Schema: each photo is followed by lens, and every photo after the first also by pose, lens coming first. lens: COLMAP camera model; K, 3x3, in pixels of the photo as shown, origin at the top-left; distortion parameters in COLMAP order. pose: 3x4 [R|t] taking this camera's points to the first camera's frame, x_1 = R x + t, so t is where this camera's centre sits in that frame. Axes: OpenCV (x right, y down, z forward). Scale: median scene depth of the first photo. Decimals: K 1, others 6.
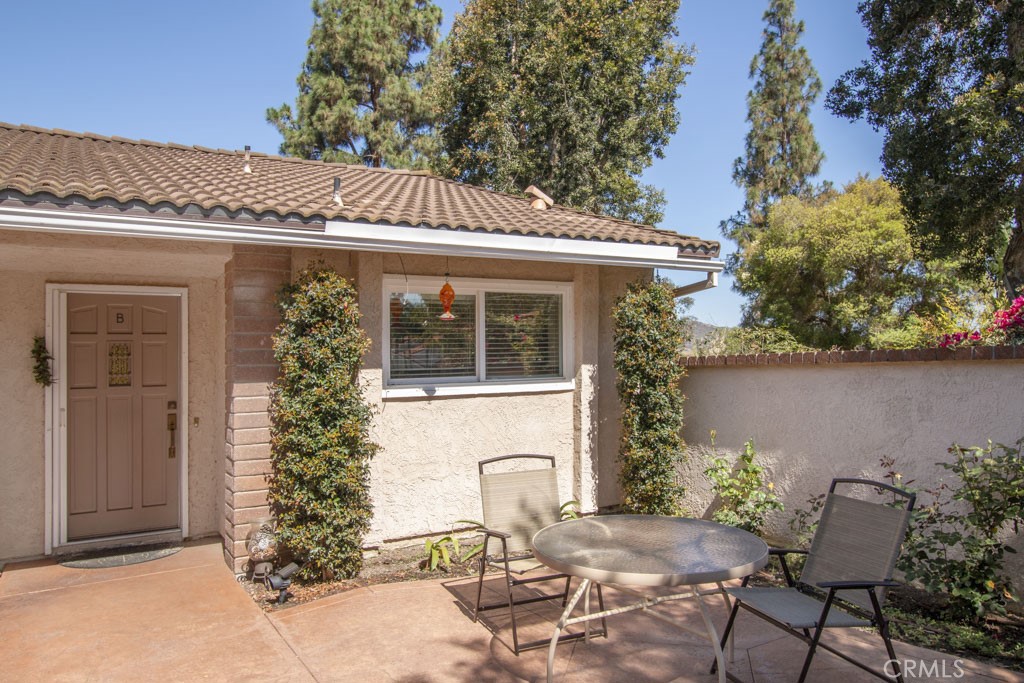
lens RADIAL K [[719.9, 0, 512.0], [0, 719.9, 341.5], [0, 0, 1]] dist [-0.000856, -0.000079]
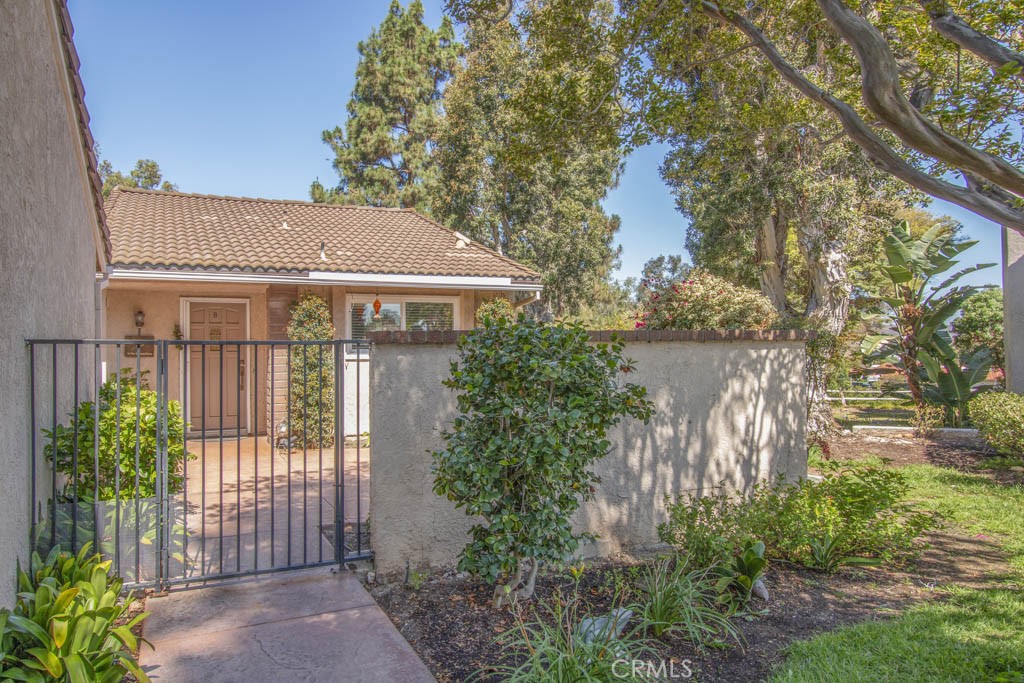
lens RADIAL K [[675.6, 0, 467.5], [0, 675.6, 352.1], [0, 0, 1]] dist [-0.000261, -0.000069]
pose [[0.991207, 0.017037, -0.131218, 0.075997], [-0.011490, 0.999012, 0.042920, -0.004115], [0.131819, -0.041035, 0.990424, -0.147946]]
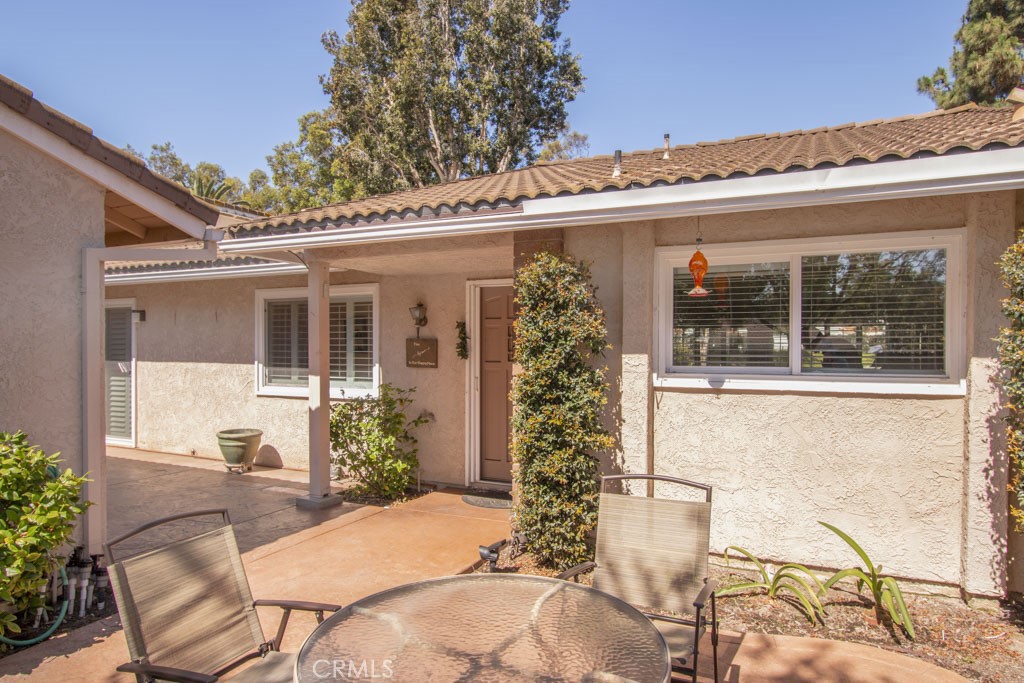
lens RADIAL K [[644.6, 0, 512.0], [0, 644.6, 341.5], [0, 0, 1]] dist [-0.004300, 0.002529]
pose [[0.574224, 0.016248, -0.818537, 0.075180], [0.007394, 0.999659, 0.025030, 0.000191], [0.818665, -0.020425, 0.573909, 0.079865]]
